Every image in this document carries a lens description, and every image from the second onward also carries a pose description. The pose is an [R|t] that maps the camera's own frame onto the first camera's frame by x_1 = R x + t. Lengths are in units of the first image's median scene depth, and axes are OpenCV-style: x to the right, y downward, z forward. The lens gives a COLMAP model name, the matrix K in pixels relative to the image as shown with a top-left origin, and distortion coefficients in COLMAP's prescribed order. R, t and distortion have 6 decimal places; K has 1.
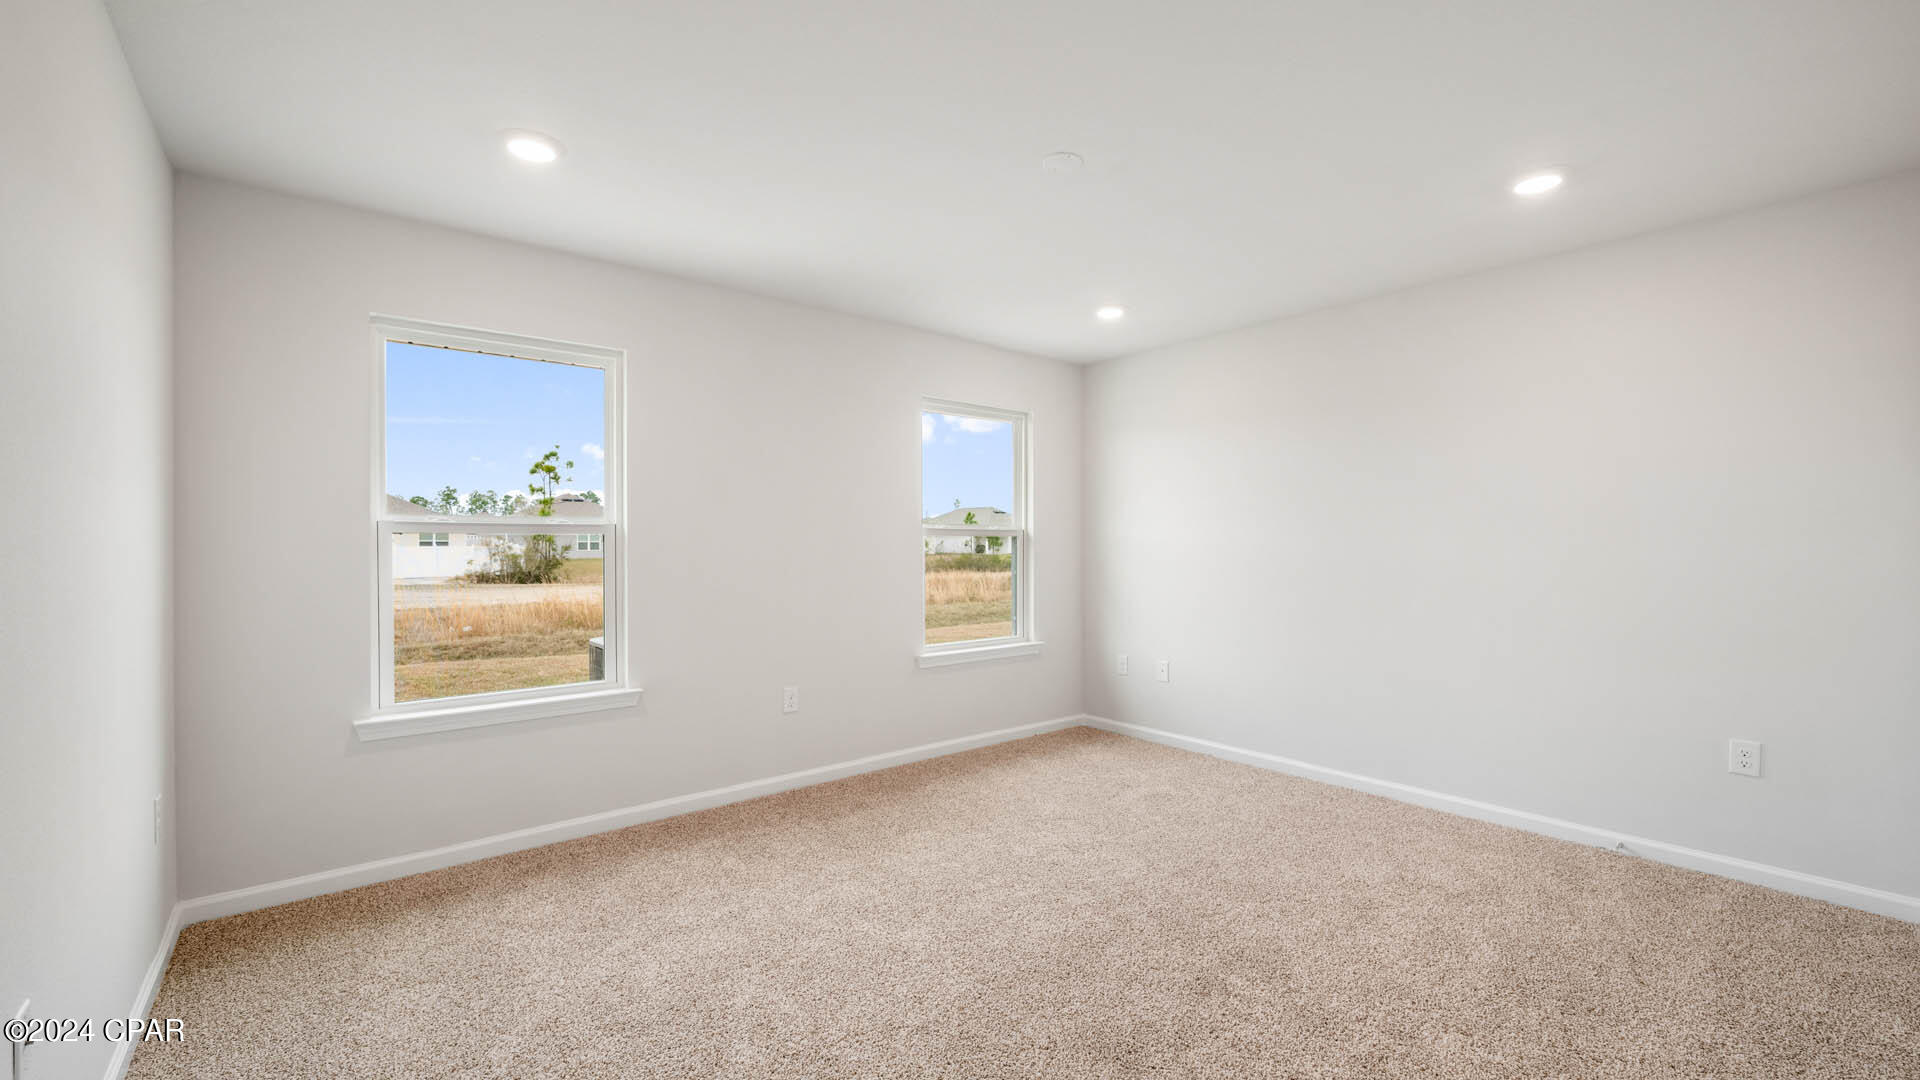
lens RADIAL K [[751.6, 0, 960.0], [0, 751.6, 540.0], [0, 0, 1]] dist [-0.000099, -0.000050]
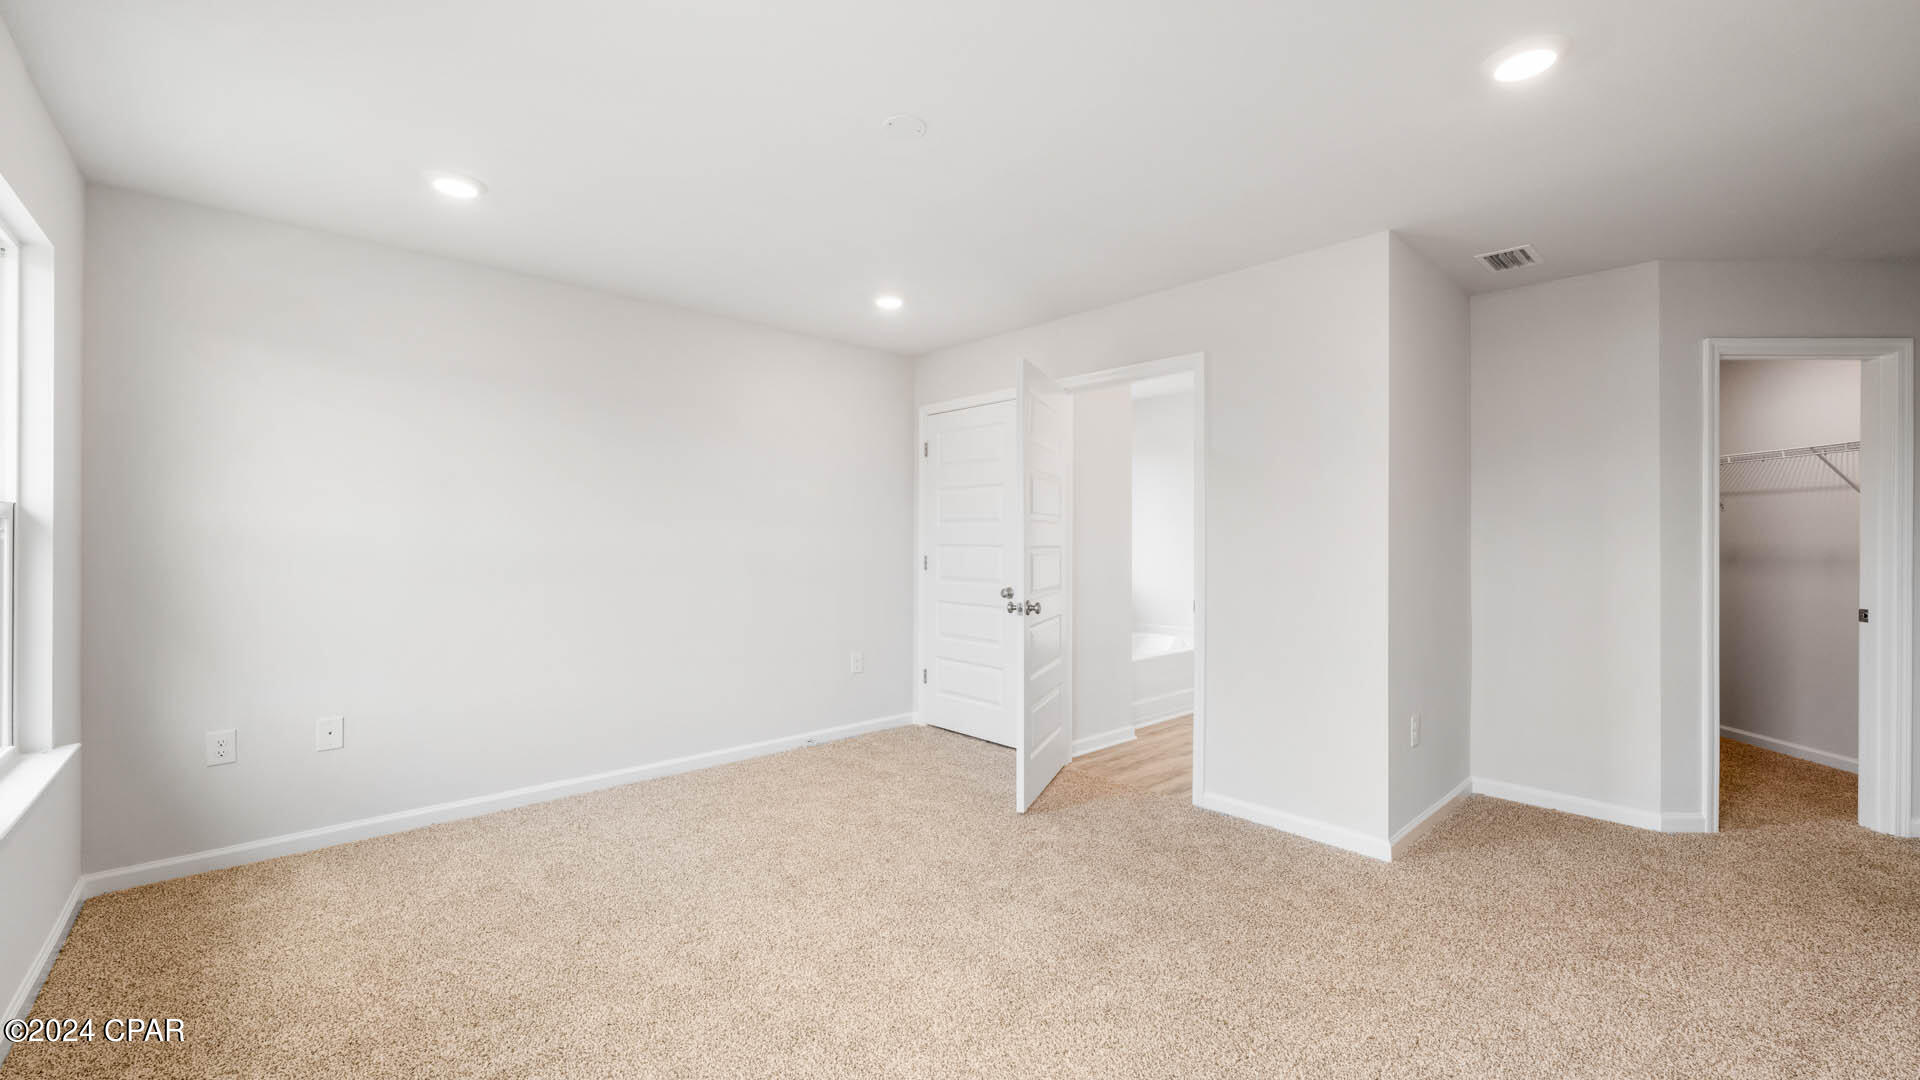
lens RADIAL K [[751.6, 0, 960.0], [0, 751.6, 540.0], [0, 0, 1]] dist [-0.000099, -0.000050]
pose [[-0.046522, 0.001656, 0.998916, -0.509729], [-0.009379, 0.999954, -0.002095, 0.006509], [-0.998873, -0.009466, -0.046505, 0.629695]]
